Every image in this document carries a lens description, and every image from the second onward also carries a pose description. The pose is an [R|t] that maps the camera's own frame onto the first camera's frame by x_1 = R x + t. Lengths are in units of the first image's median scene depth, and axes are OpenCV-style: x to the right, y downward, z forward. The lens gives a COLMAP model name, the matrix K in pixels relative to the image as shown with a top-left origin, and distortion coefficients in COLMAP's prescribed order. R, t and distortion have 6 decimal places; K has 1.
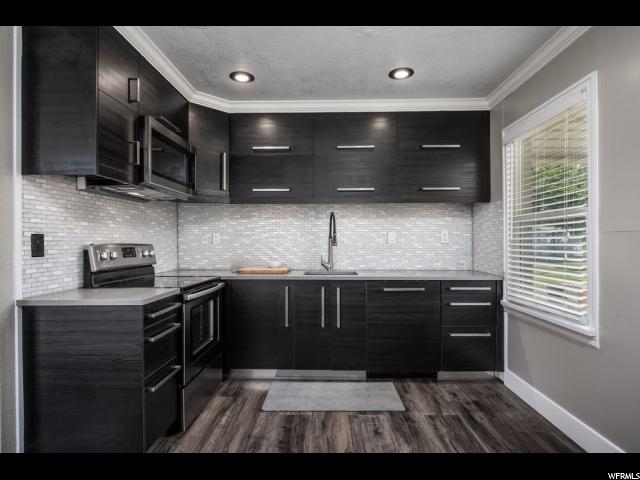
lens RADIAL K [[358.7, 0, 320.0], [0, 358.7, 242.2], [0, 0, 1]] dist [0.013083, 0.000153]
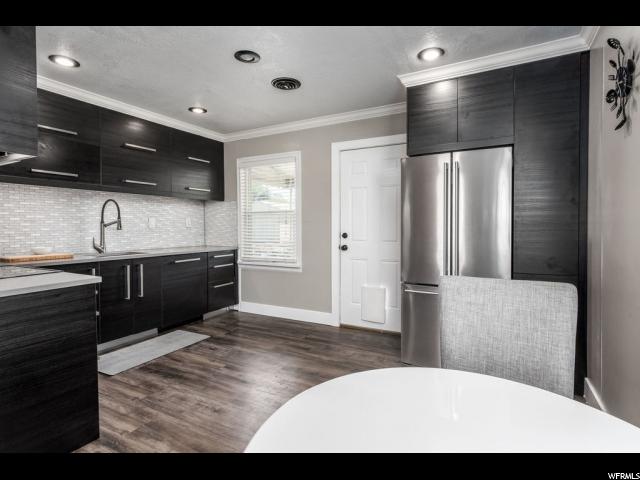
lens RADIAL K [[323.1, 0, 319.4], [0, 323.1, 234.7], [0, 0, 1]] dist [0.001708, -0.000441]
pose [[0.471101, -0.022878, 0.881782, -0.634646], [0.005275, 0.999719, 0.023120, 0.005875], [-0.882063, -0.006241, 0.471090, -0.041440]]
